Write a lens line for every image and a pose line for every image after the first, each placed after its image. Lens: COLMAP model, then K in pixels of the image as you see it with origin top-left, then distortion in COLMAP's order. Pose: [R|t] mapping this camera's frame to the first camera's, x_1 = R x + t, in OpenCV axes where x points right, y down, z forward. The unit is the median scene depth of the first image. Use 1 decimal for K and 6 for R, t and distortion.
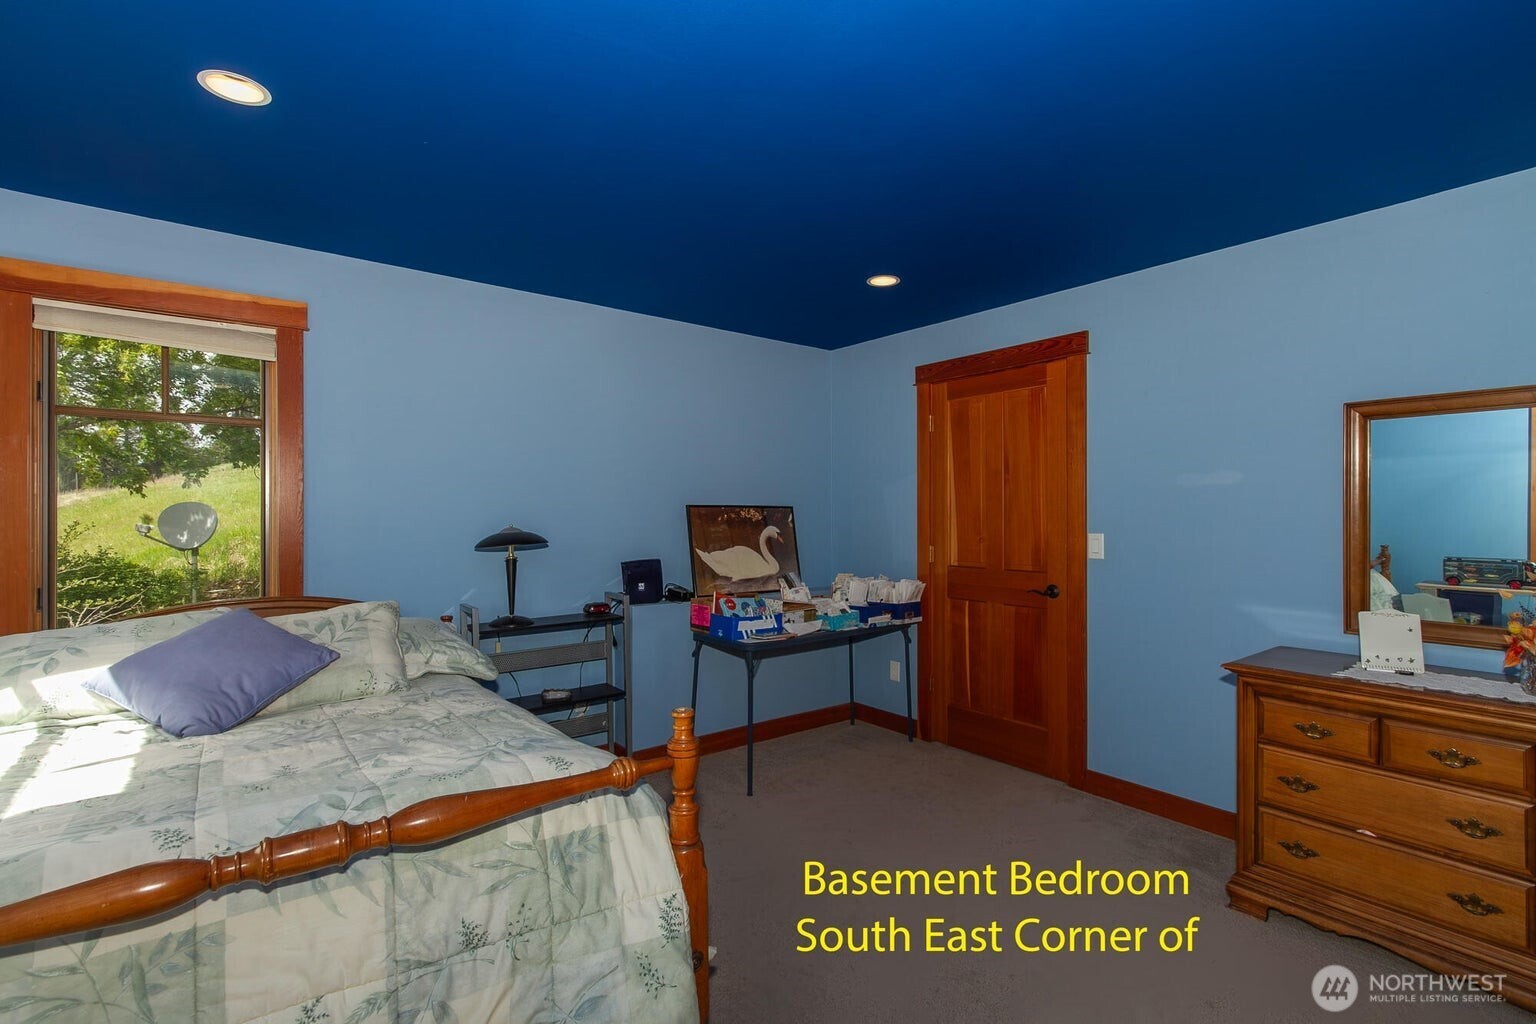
lens RADIAL K [[702.0, 0, 769.3], [0, 702.0, 510.5], [0, 0, 1]] dist [-0.000916, 0.000344]
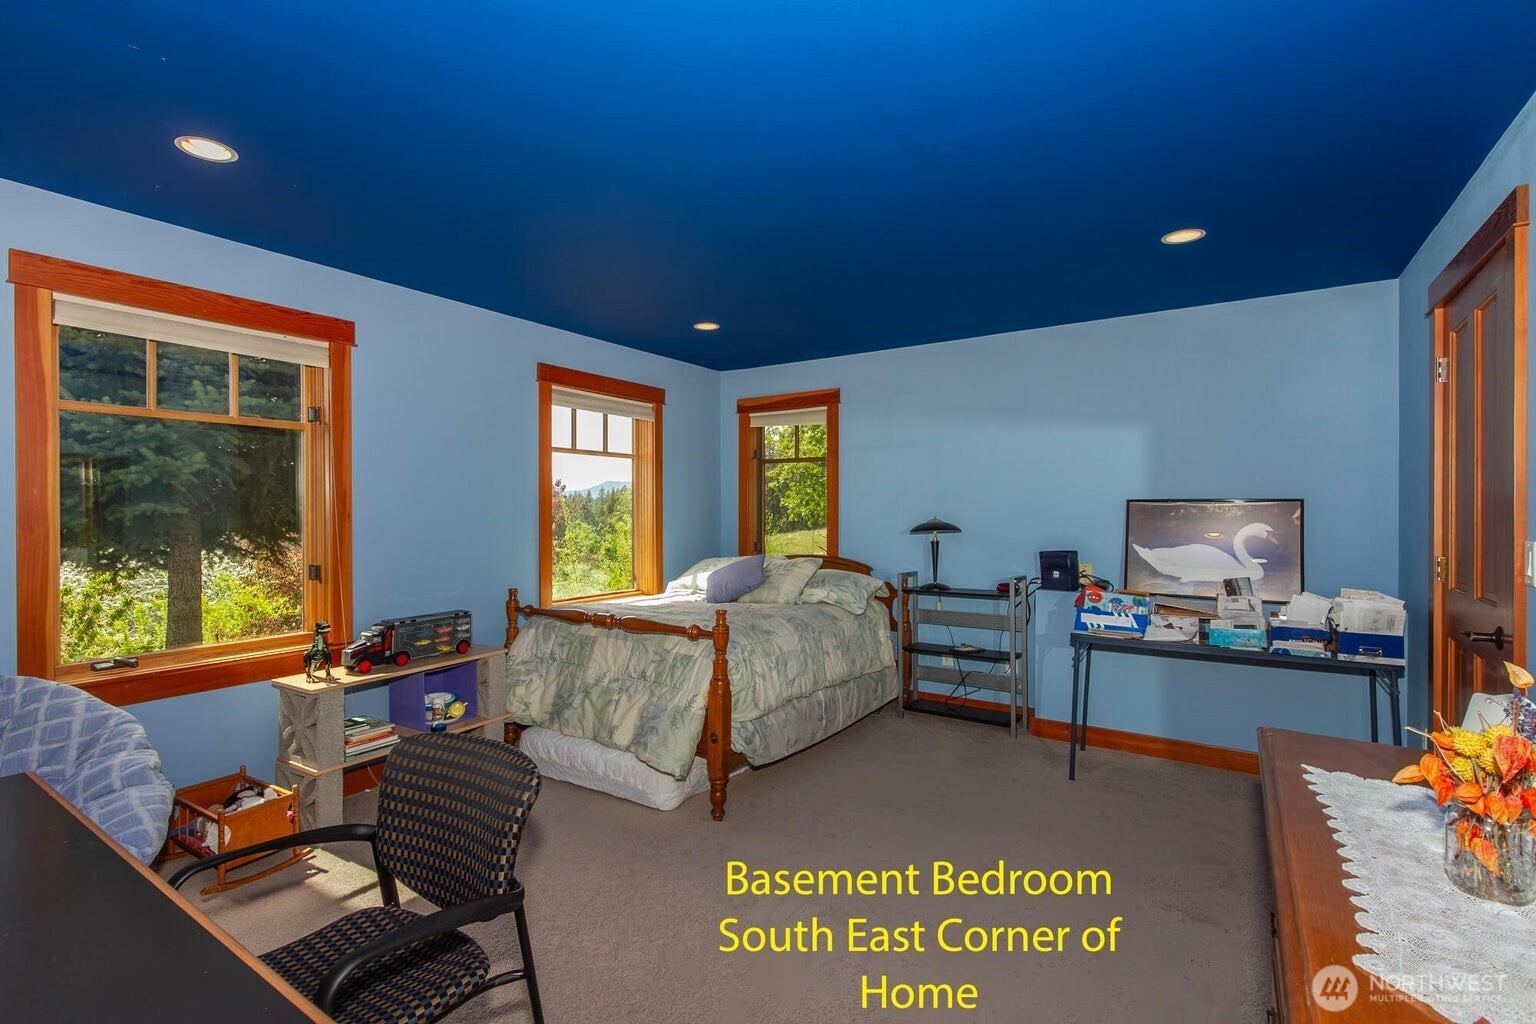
lens RADIAL K [[702.0, 0, 767.5], [0, 702.0, 514.0], [0, 0, 1]] dist [-0.000916, 0.000344]
pose [[0.307947, 0.001915, -0.951402, 0.773820], [0.000689, 0.999997, 0.002236, 0.011415], [0.951403, -0.001344, 0.307944, 0.243513]]
